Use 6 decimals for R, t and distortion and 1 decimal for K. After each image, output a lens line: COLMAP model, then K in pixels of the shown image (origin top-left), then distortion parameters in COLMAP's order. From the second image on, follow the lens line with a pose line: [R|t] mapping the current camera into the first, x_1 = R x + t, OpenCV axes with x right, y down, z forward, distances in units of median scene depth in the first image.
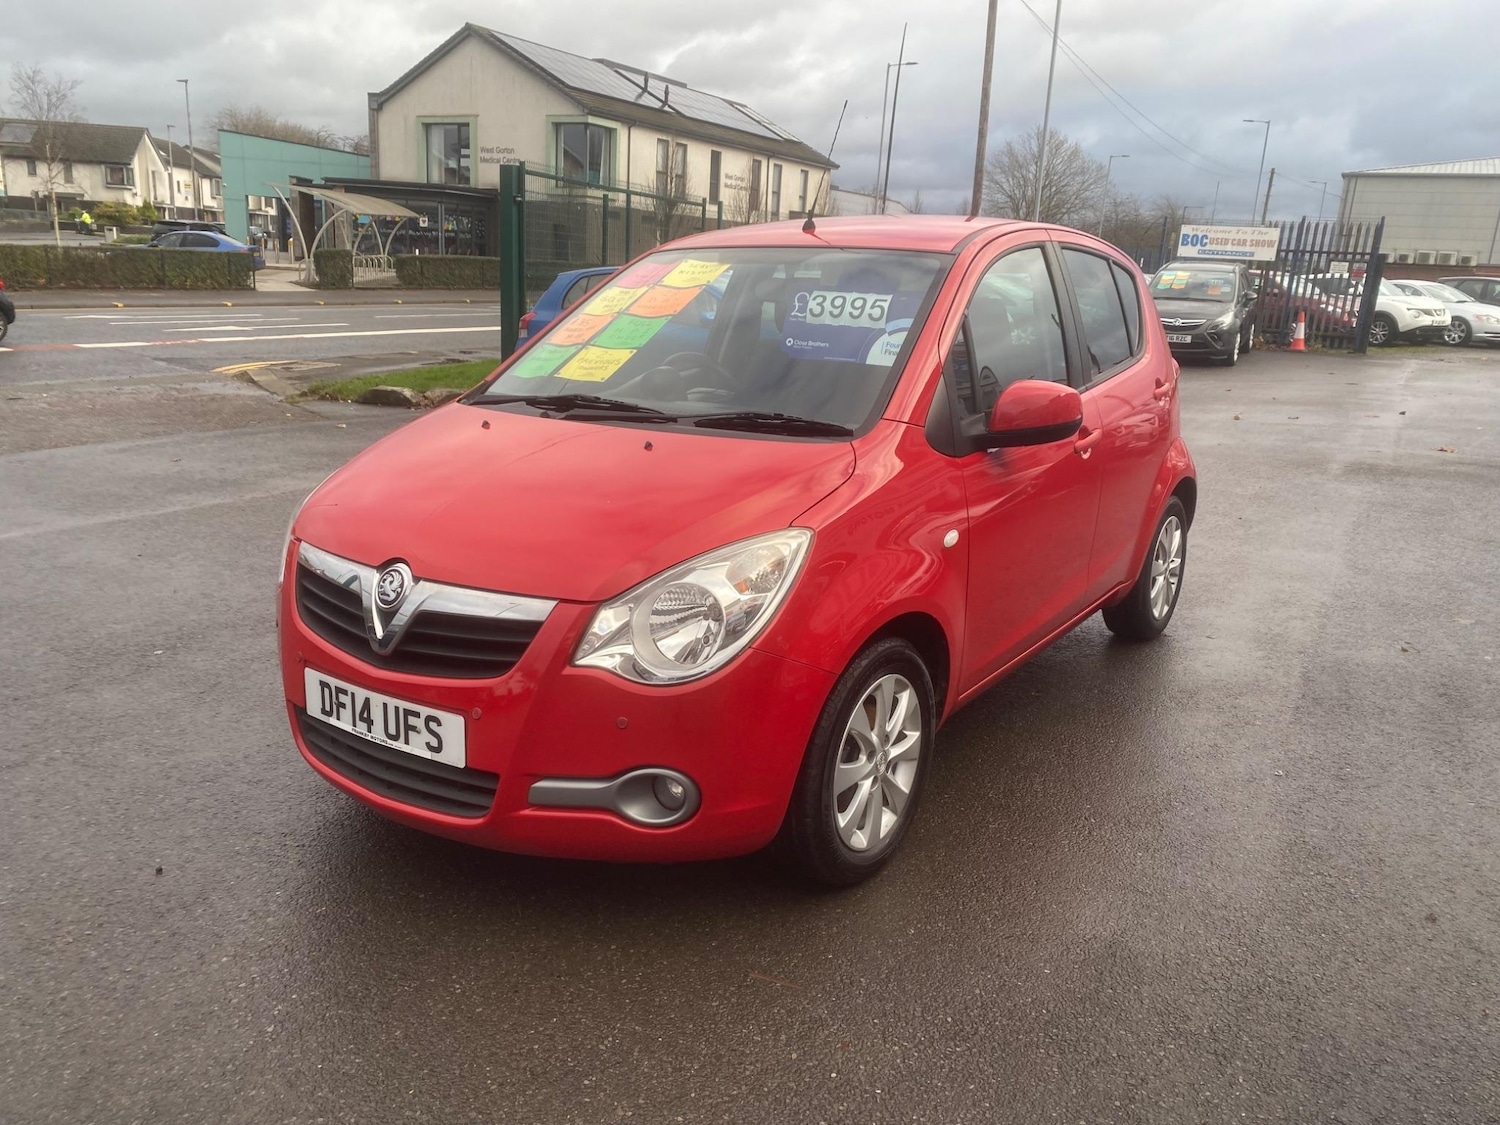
lens RADIAL K [[1118.5, 0, 753.5], [0, 1118.5, 587.7], [0, 0, 1]] dist [0.008233, 0.000236]
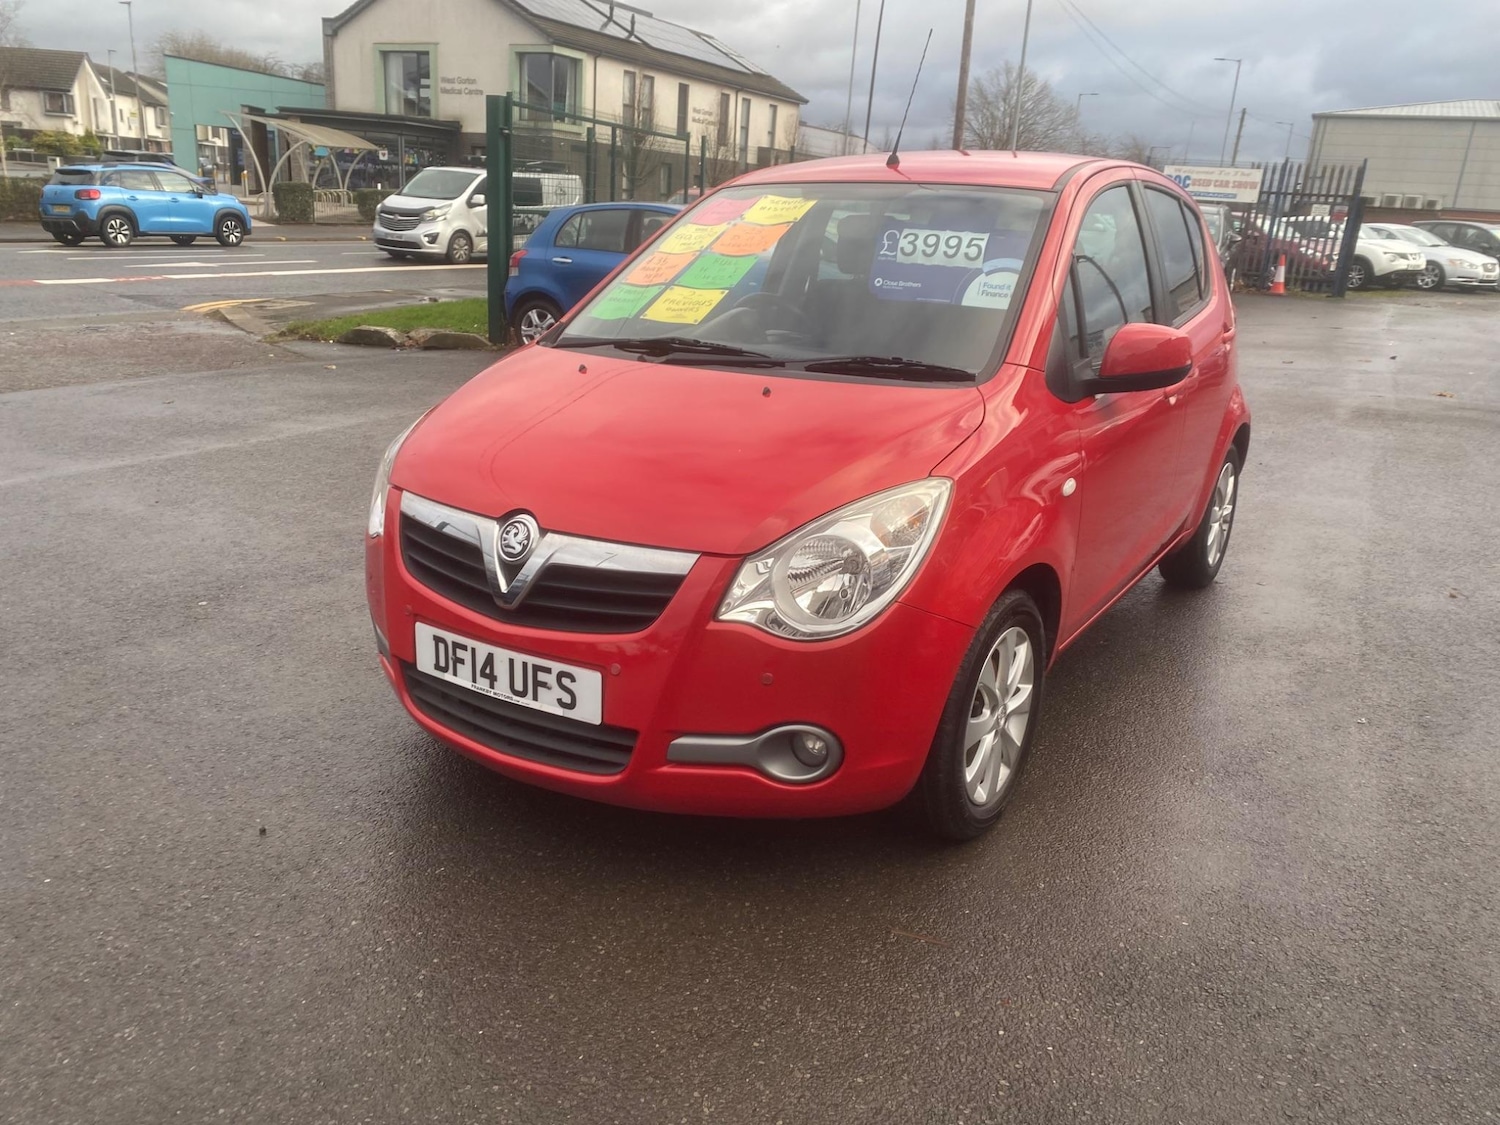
lens RADIAL K [[1118.5, 0, 753.5], [0, 1118.5, 587.7], [0, 0, 1]] dist [0.008233, 0.000236]
pose [[0.999442, -0.003172, 0.033244, -0.017171], [0.001504, 0.998744, 0.050080, -0.000726], [-0.033361, -0.050002, 0.998192, 0.003706]]
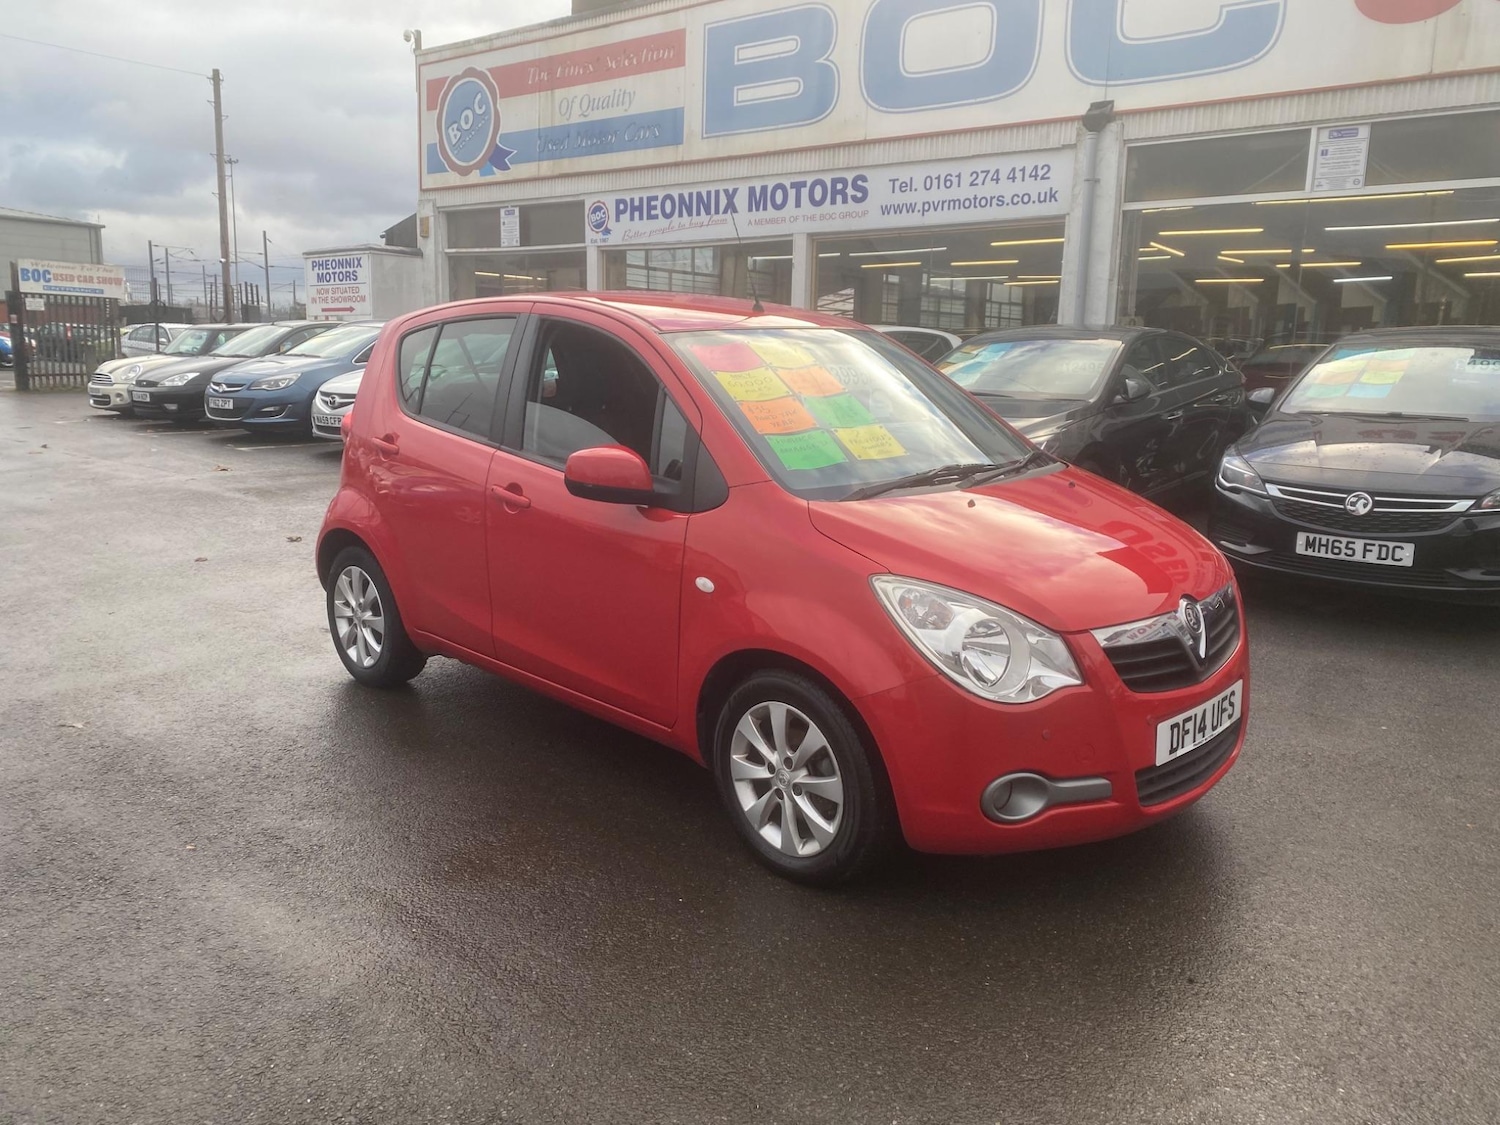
lens RADIAL K [[1158.4, 0, 740.6], [0, 1158.4, 558.9], [0, 0, 1]] dist [0.022758, -0.018304]
pose [[0.176341, -0.212438, 0.961132, -0.186547], [0.254072, 0.953169, 0.164063, -0.045713], [-0.950974, 0.215265, 0.222058, 0.133577]]
